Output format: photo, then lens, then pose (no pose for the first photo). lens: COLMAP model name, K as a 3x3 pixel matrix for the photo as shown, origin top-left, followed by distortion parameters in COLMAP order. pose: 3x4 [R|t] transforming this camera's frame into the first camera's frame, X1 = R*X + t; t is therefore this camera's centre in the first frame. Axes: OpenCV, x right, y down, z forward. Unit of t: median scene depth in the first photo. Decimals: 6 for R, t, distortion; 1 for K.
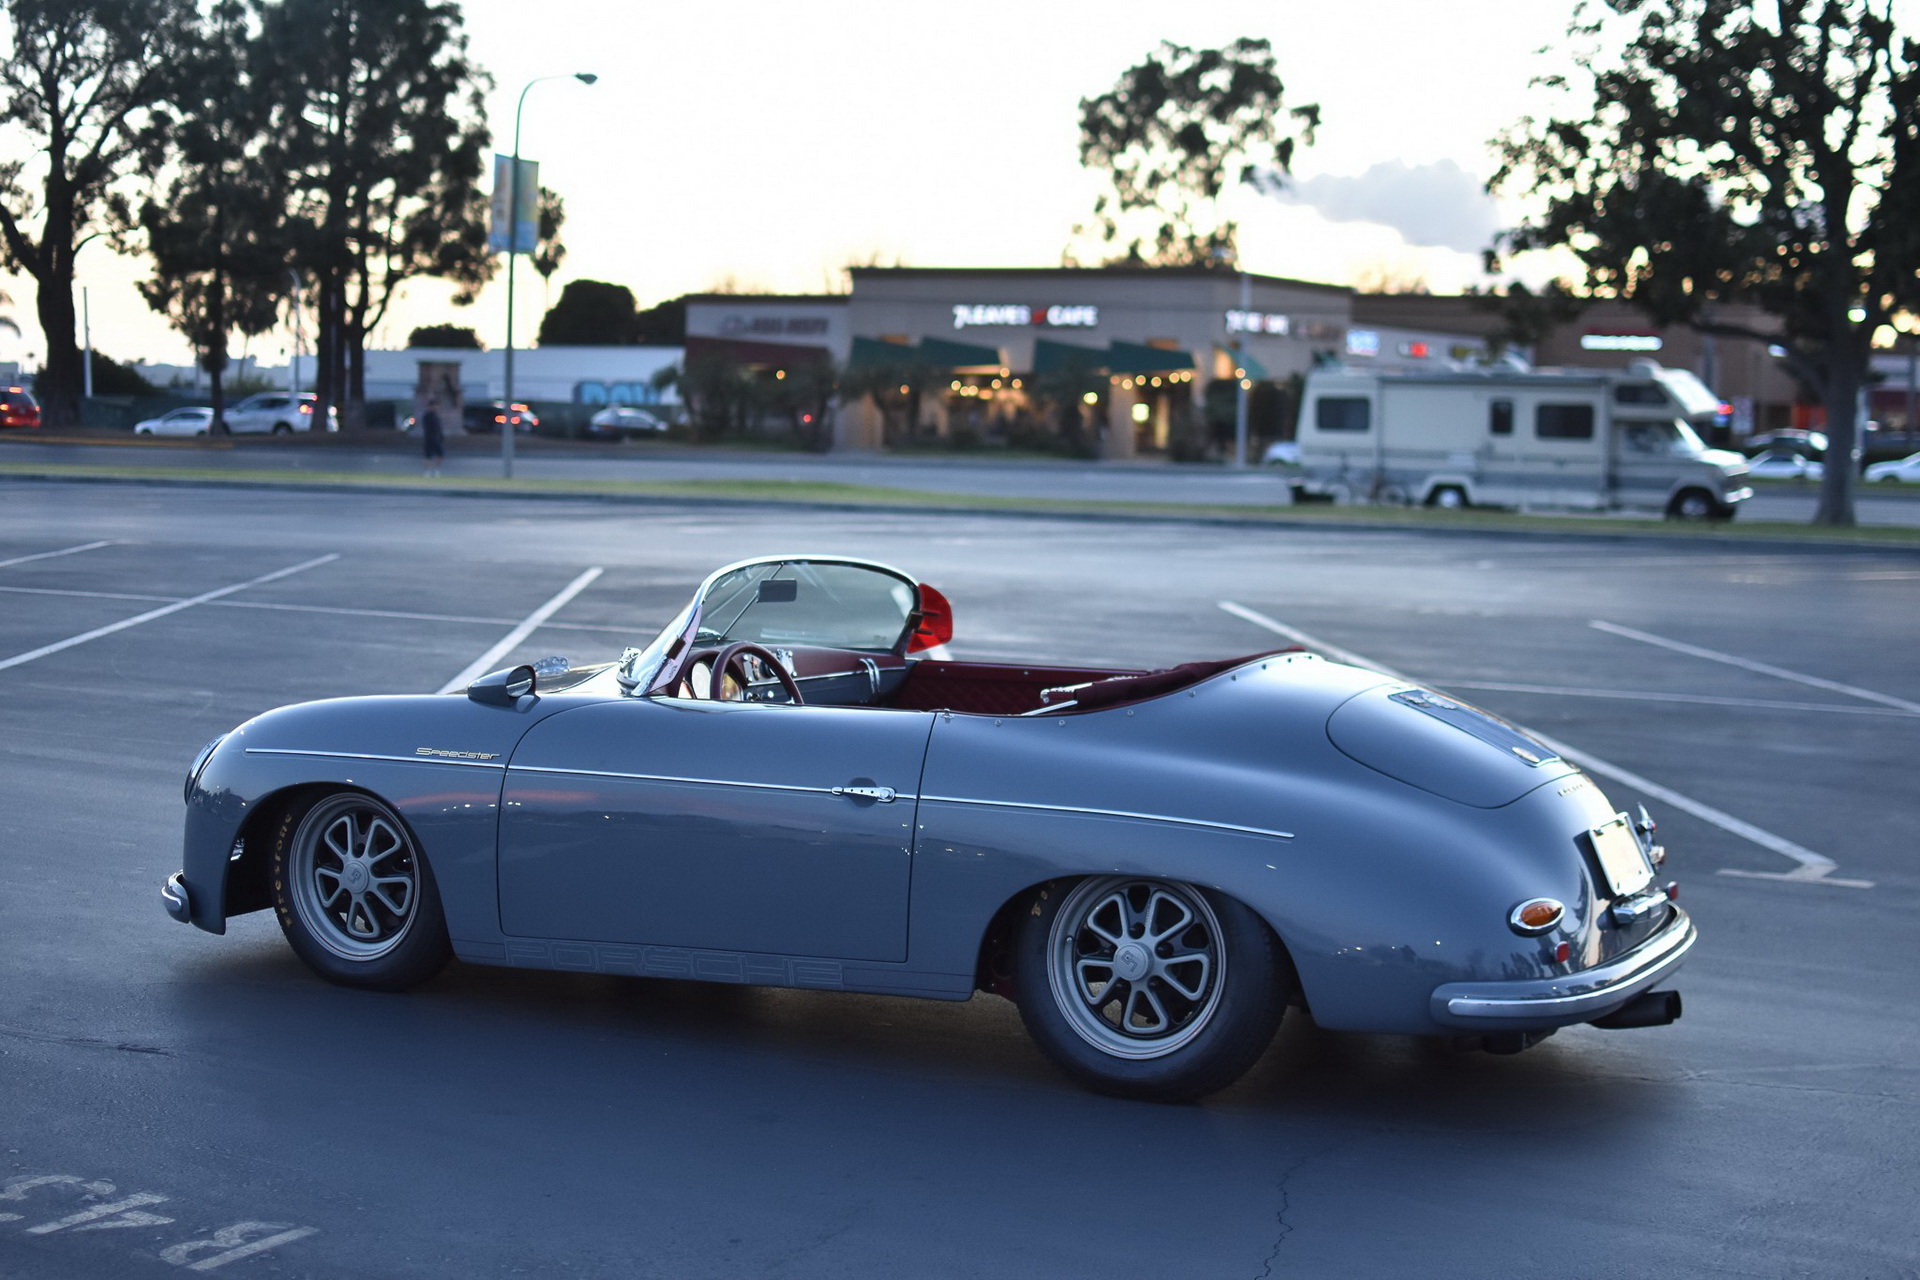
lens RADIAL K [[2950.3, 0, 970.6], [0, 2950.3, 632.7], [0, 0, 1]] dist [-0.183663, 0.195836]
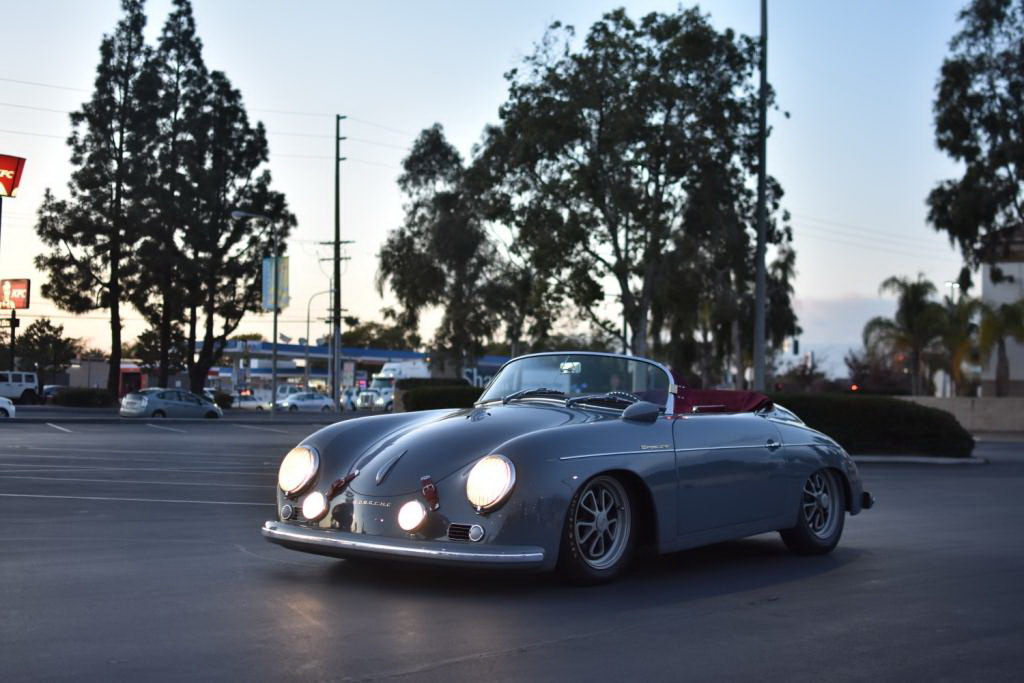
lens RADIAL K [[1573.5, 0, 517.6], [0, 1573.5, 337.6], [0, 0, 1]] dist [-0.183663, 0.195836]
pose [[0.188560, 0.024053, 0.981767, -1.118642], [0.056758, 0.997762, -0.035346, 0.000577], [-0.980420, 0.062388, 0.186772, 0.819266]]
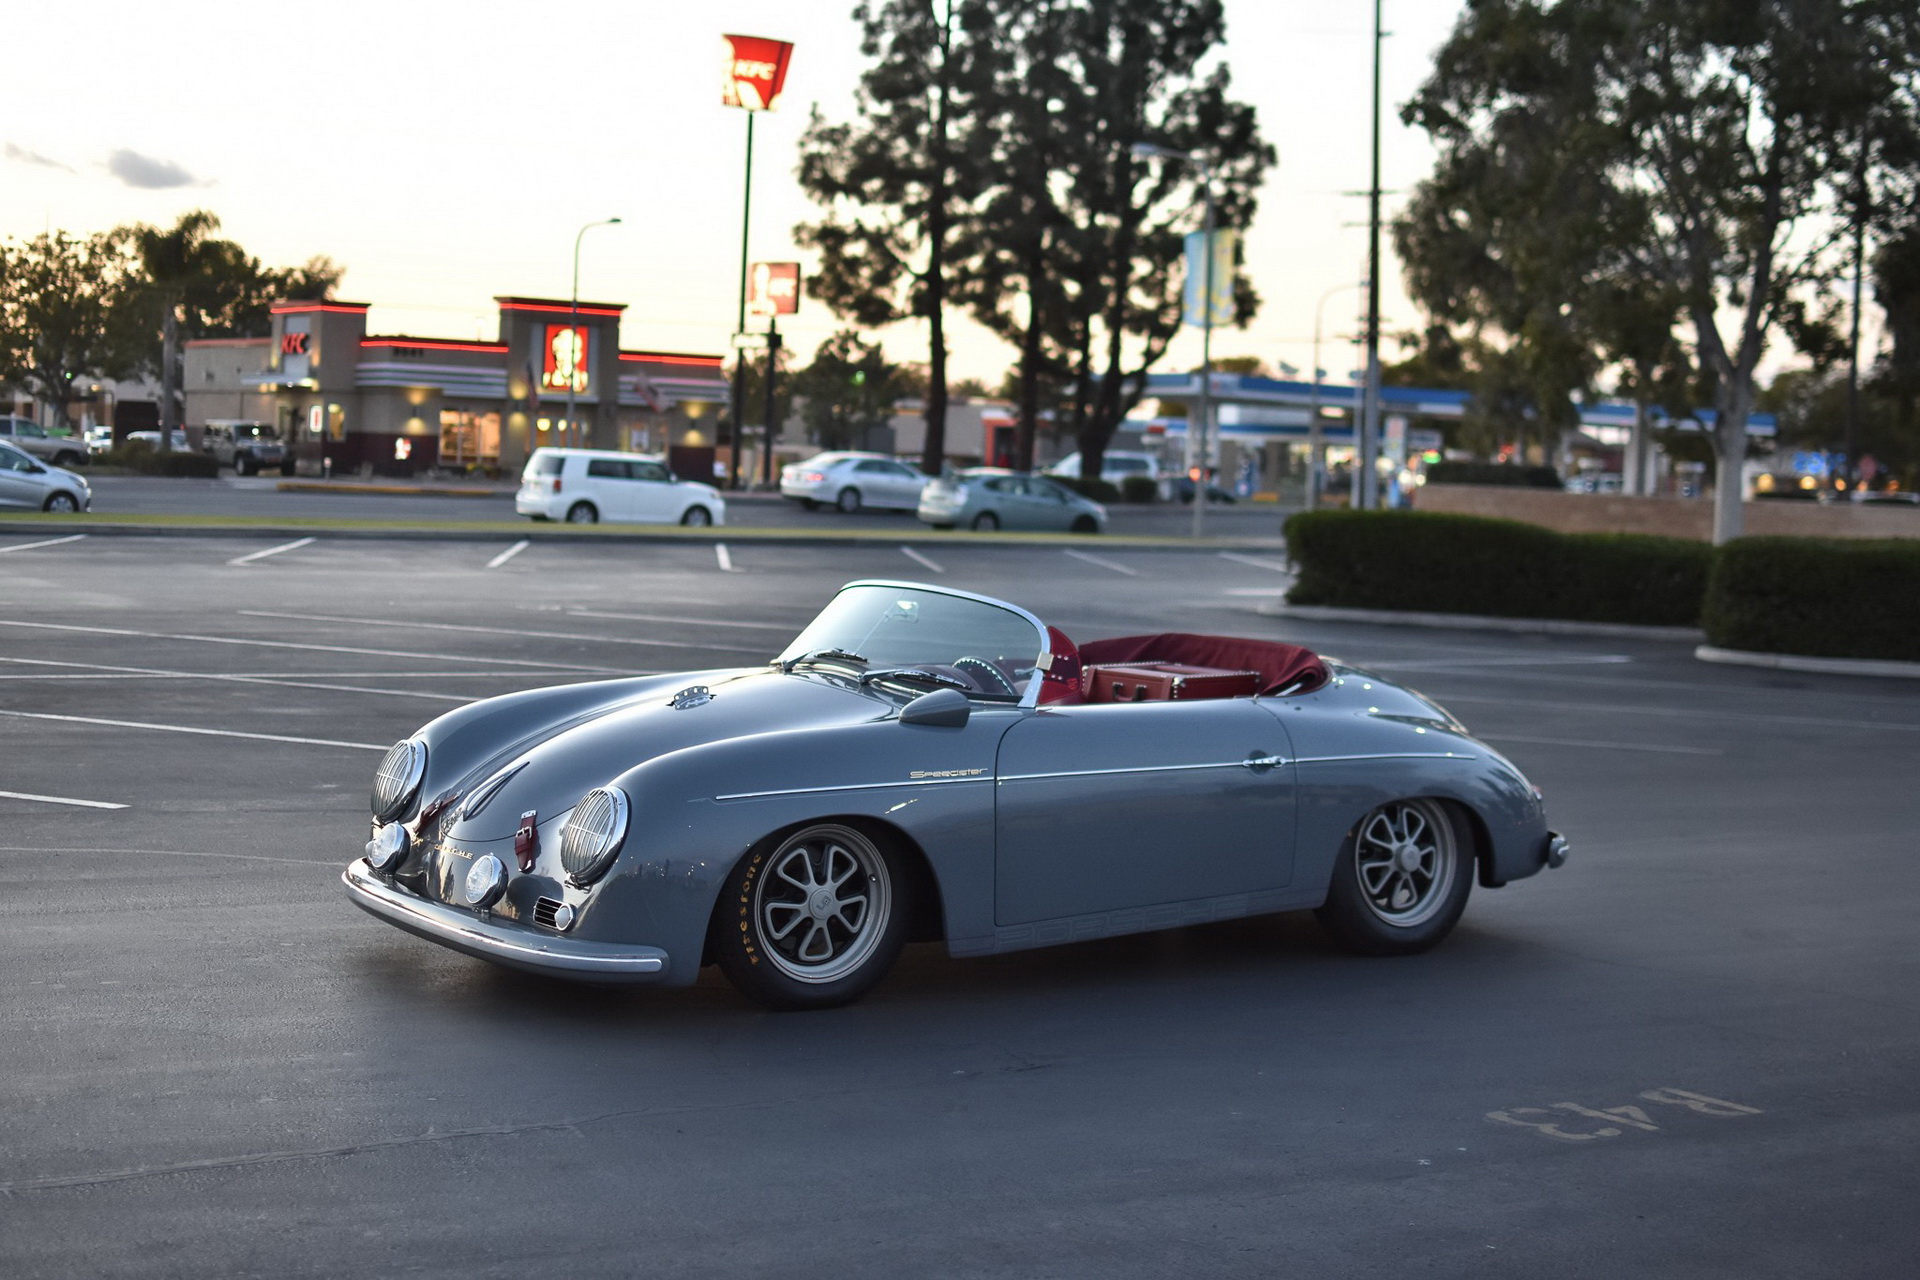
lens RADIAL K [[2950.3, 0, 970.6], [0, 2950.3, 632.7], [0, 0, 1]] dist [-0.183663, 0.195836]
pose [[0.447853, -0.057404, 0.892263, -1.072101], [0.036230, 0.998282, 0.046040, -0.057988], [-0.893373, 0.011707, 0.449163, 0.450220]]
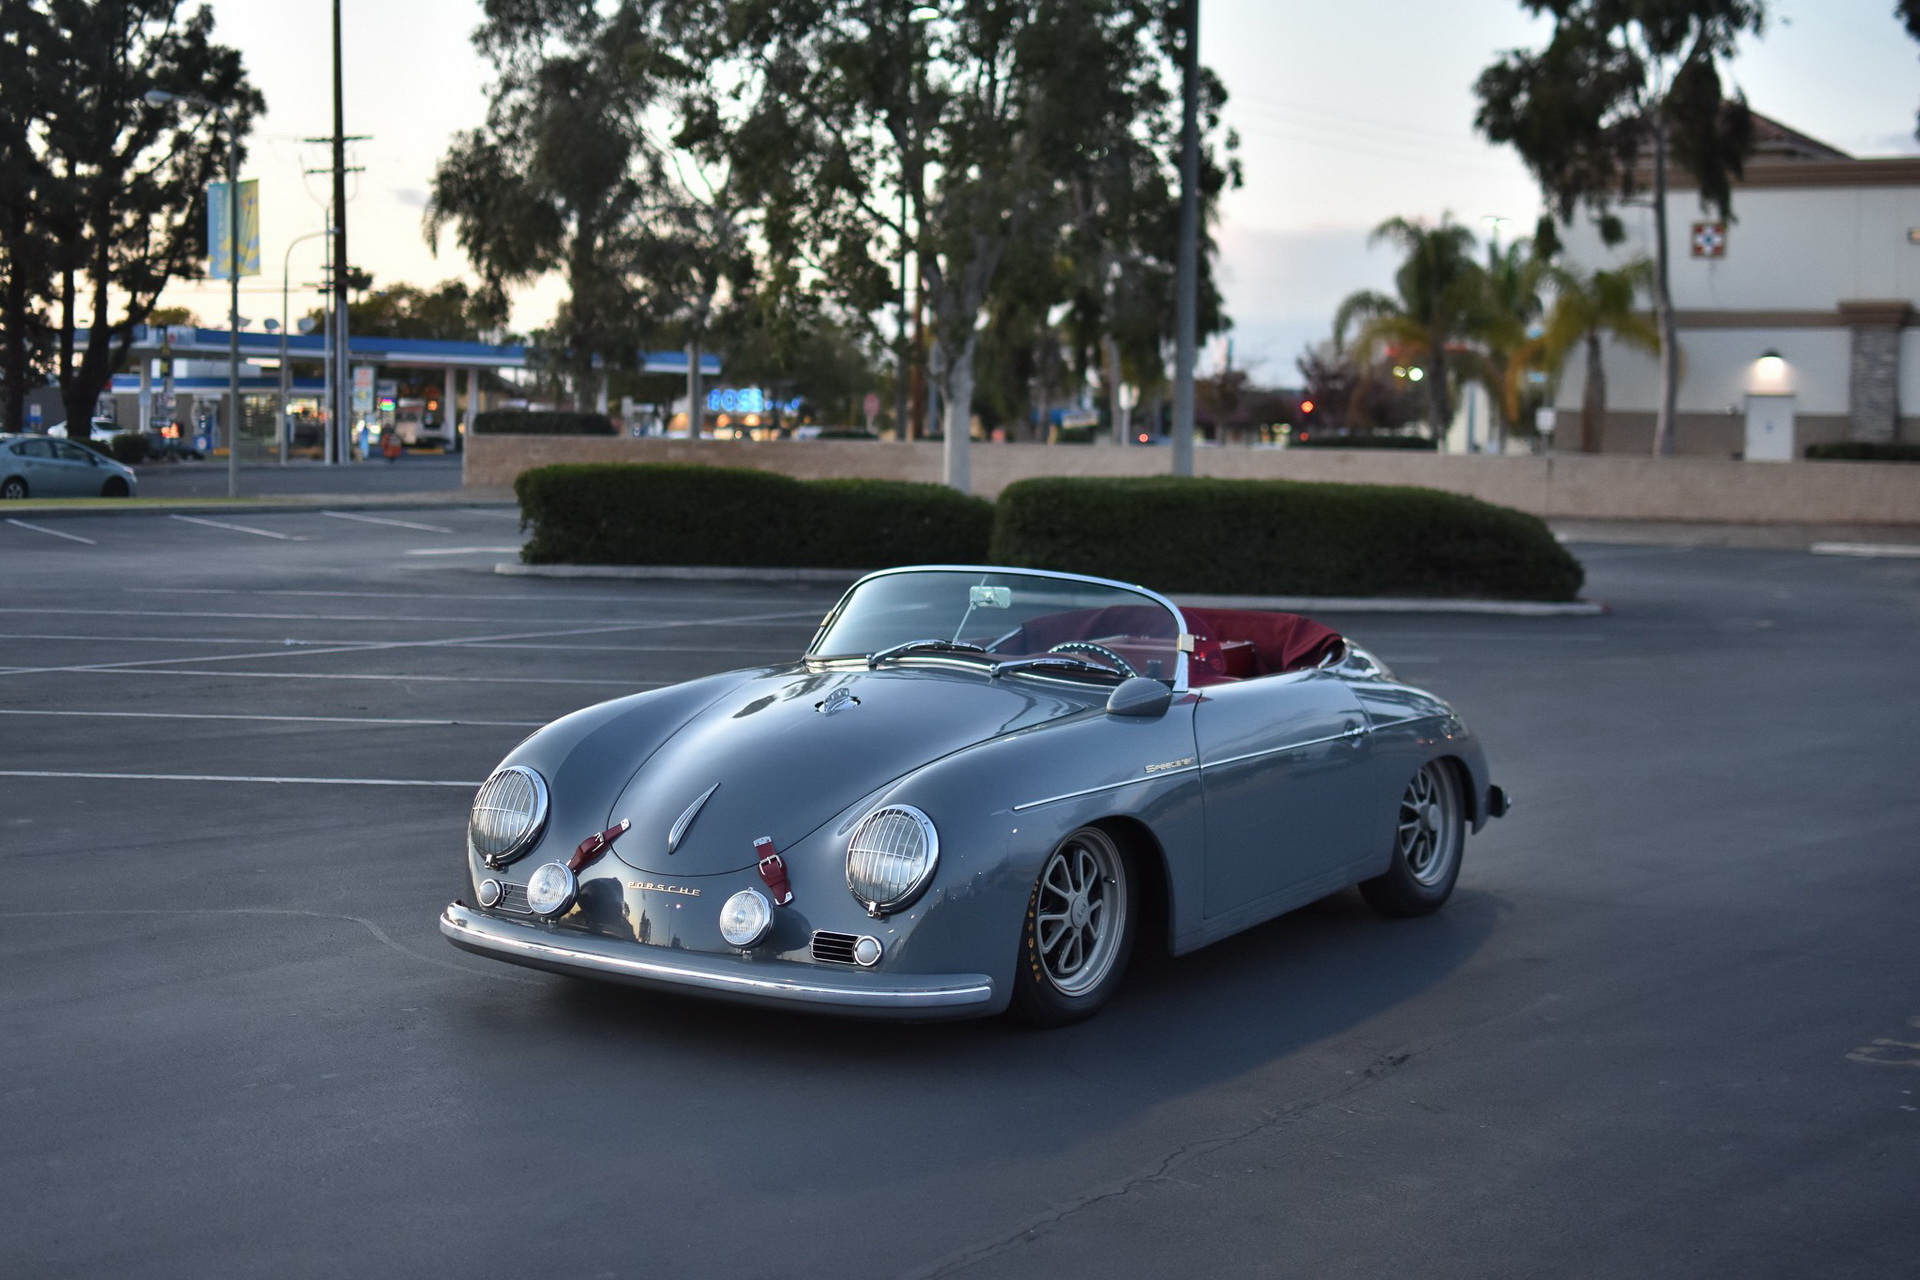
lens RADIAL K [[2950.3, 0, 970.6], [0, 2950.3, 632.7], [0, 0, 1]] dist [-0.183663, 0.195836]
pose [[0.087317, -0.087777, 0.992306, -1.141380], [0.059205, 0.994807, 0.082789, -0.091512], [-0.994420, 0.051521, 0.092060, 0.892734]]
